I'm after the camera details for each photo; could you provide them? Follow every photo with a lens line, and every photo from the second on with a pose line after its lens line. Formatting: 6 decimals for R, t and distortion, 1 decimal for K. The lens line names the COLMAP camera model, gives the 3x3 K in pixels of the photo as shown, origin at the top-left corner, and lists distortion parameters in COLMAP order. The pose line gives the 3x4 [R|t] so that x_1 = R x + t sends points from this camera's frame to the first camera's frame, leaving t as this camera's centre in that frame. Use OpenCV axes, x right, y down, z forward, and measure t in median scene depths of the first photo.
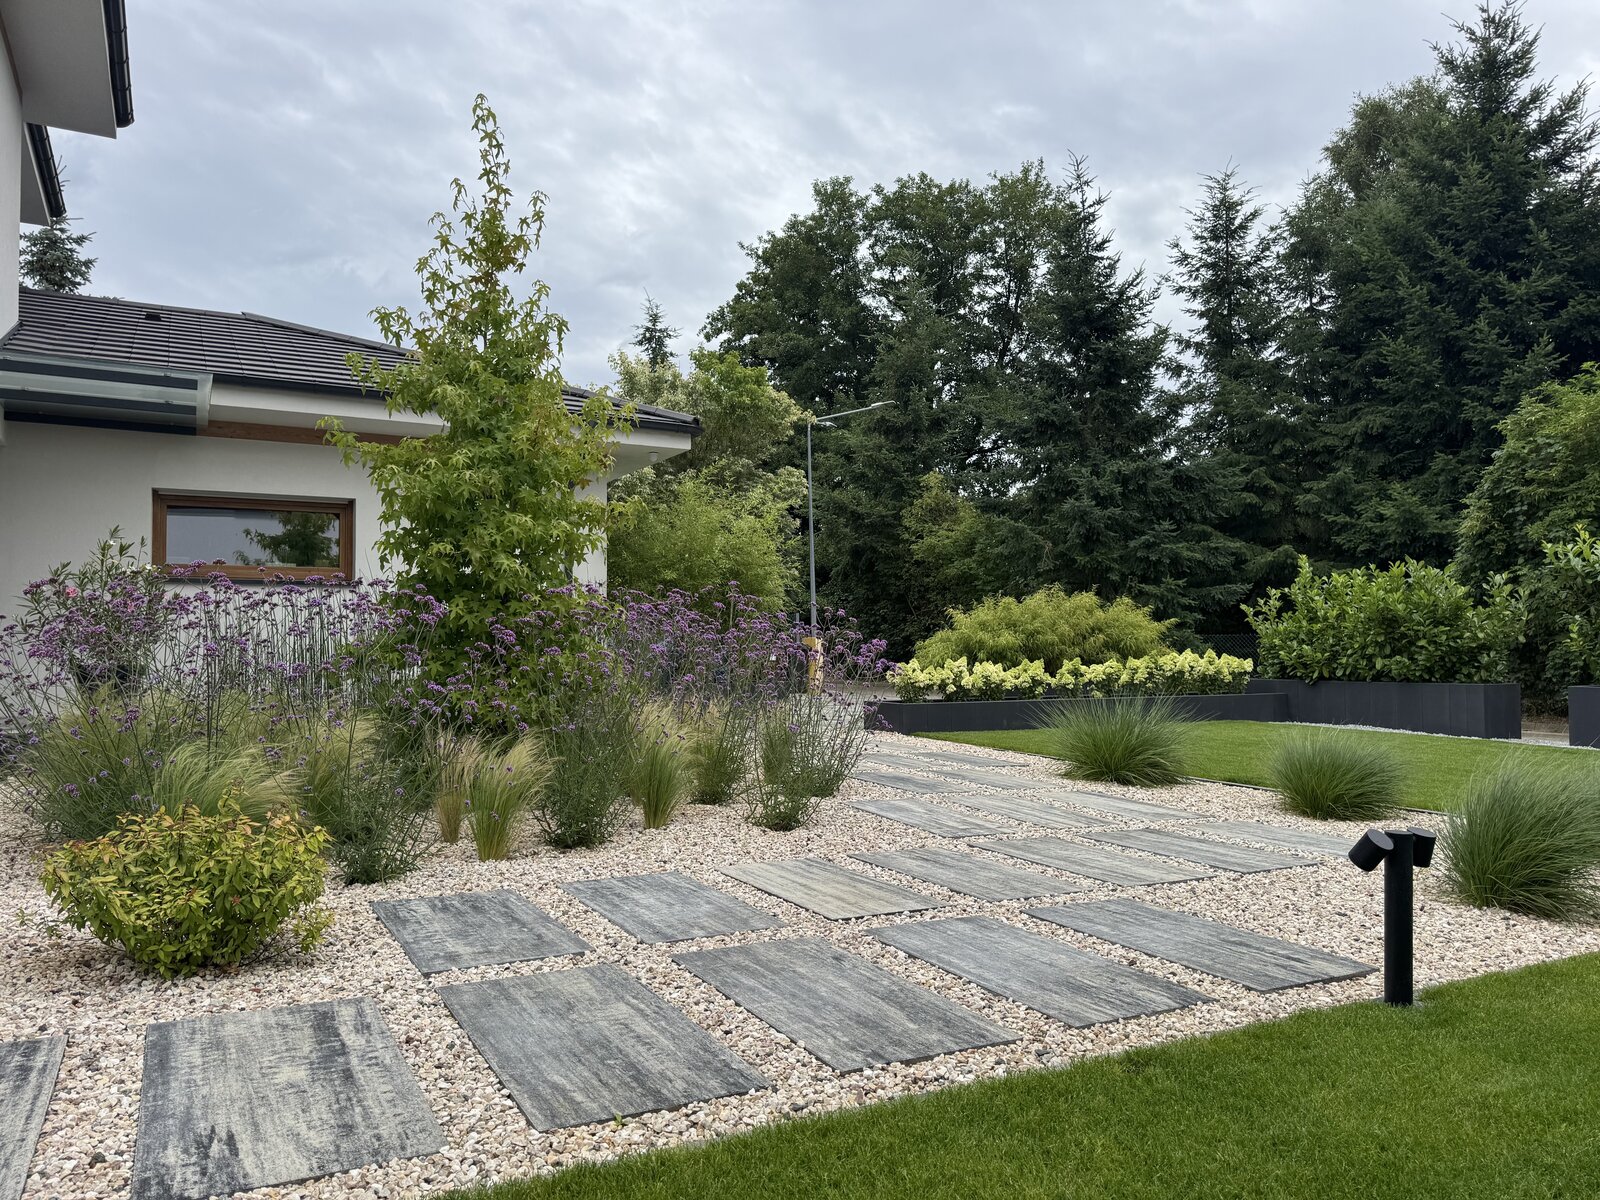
lens RADIAL K [[1123.6, 0, 780.8], [0, 1123.6, 617.0], [0, 0, 1]] dist [0.024831, -0.030258]
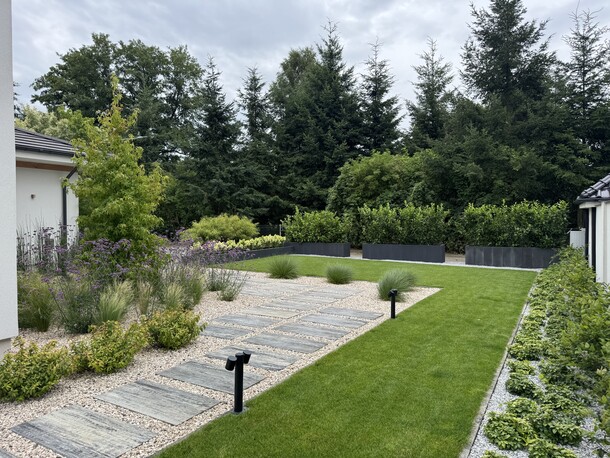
lens RADIAL K [[422.7, 0, 307.2], [0, 422.7, 229.6], [0, 0, 1]] dist [0.115106, -0.159128]
pose [[0.848210, -0.014939, 0.529449, -0.117390], [-0.013001, 0.998714, 0.049009, -0.026670], [-0.529500, -0.048454, 0.846925, -0.074396]]
